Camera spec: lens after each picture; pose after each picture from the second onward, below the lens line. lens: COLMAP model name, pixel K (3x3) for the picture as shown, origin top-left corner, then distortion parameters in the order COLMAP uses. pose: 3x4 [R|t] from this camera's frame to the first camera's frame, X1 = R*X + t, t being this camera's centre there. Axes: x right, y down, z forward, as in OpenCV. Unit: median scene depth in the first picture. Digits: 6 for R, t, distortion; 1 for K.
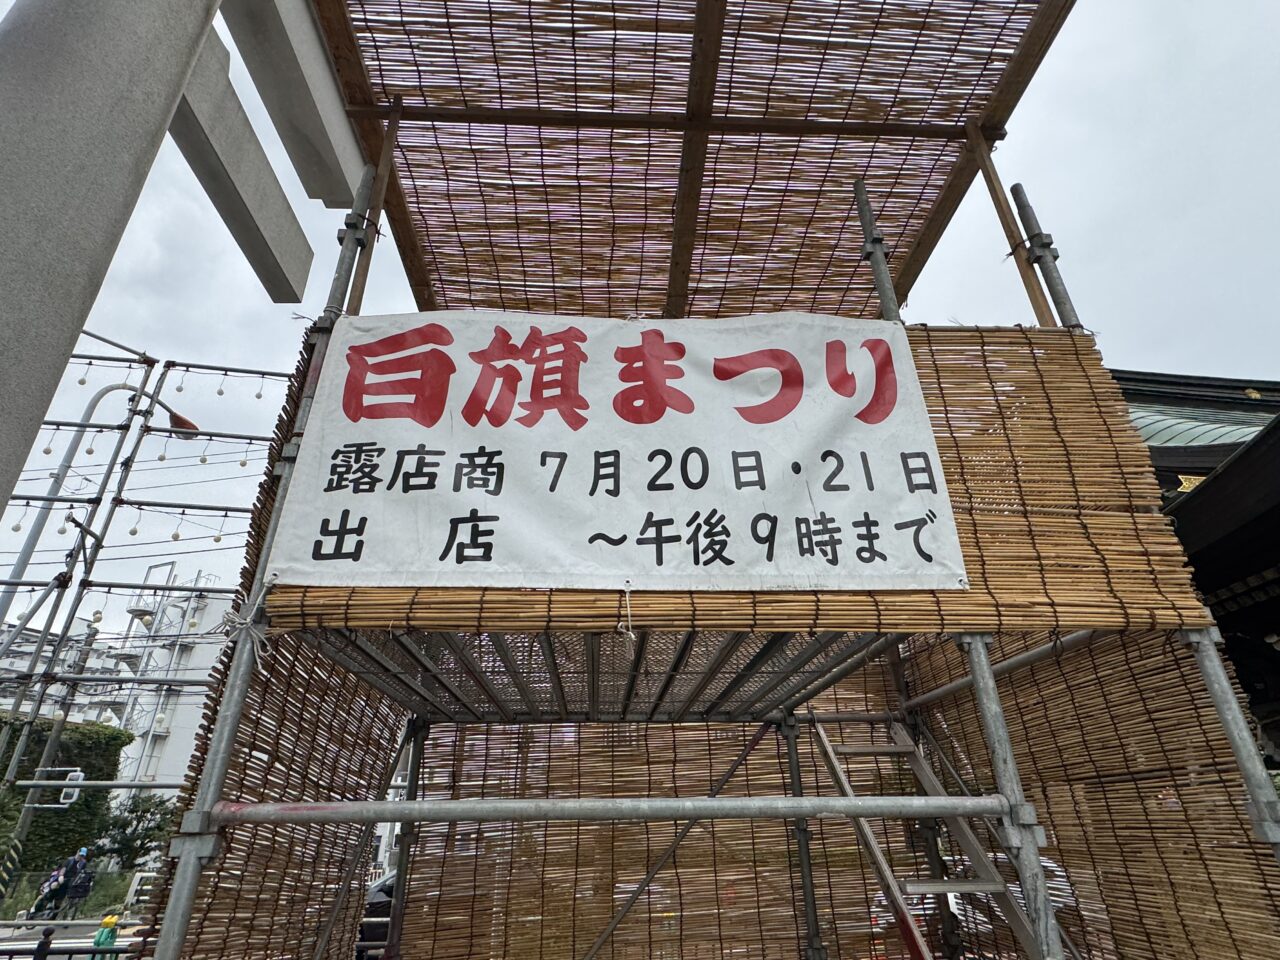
lens RADIAL K [[667.1, 0, 624.0], [0, 667.1, 478.8], [0, 0, 1]] dist [0.014666, 0.000519]
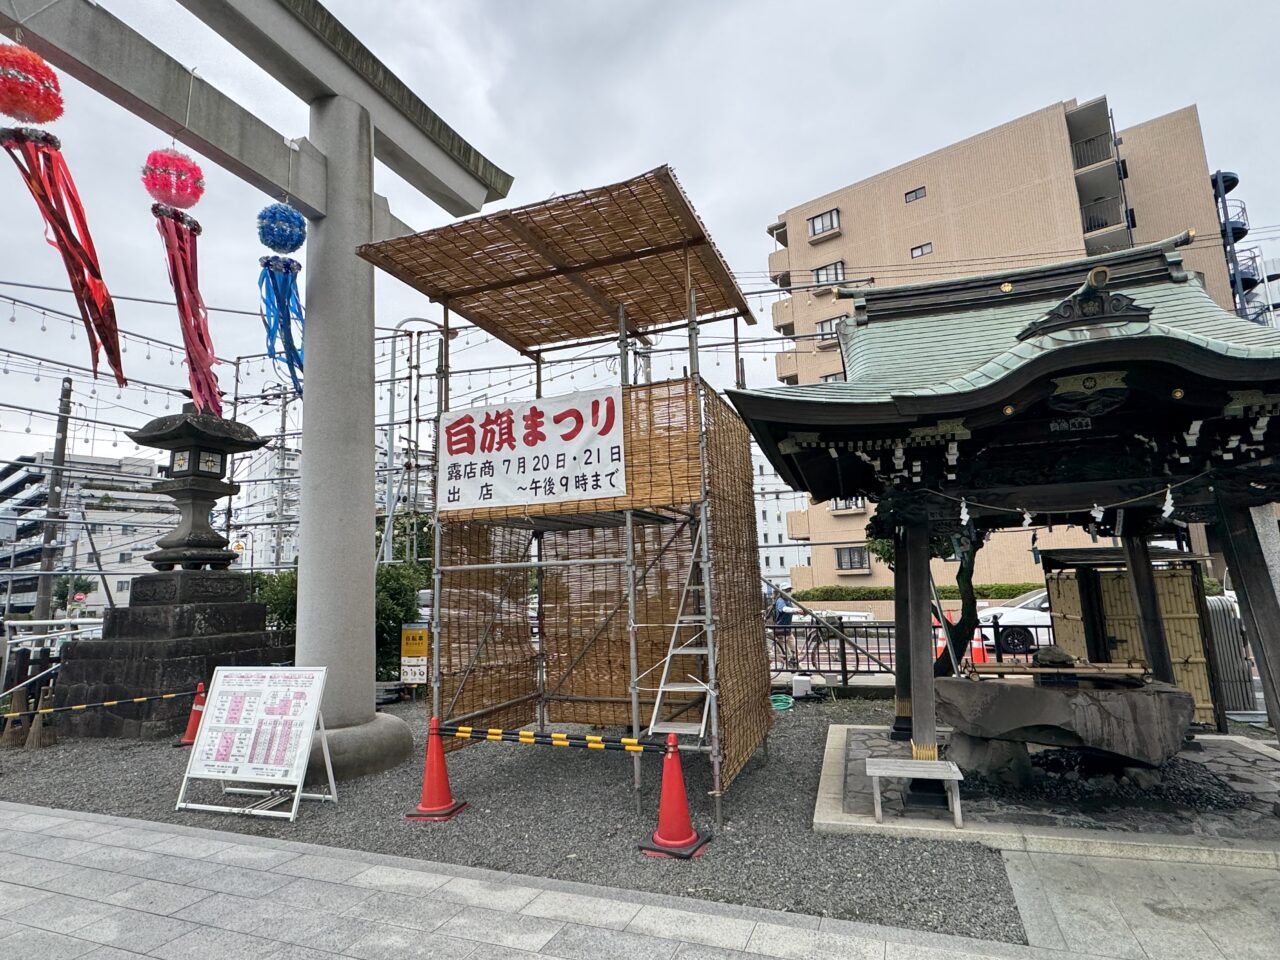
lens RADIAL K [[672.2, 0, 636.3], [0, 672.2, 479.6], [0, 0, 1]] dist [-0.002259, 0.000423]
pose [[0.916181, -0.086832, -0.391244, 1.620286], [0.211790, 0.933691, 0.288730, -0.711486], [0.340230, -0.347391, 0.873821, -1.499423]]
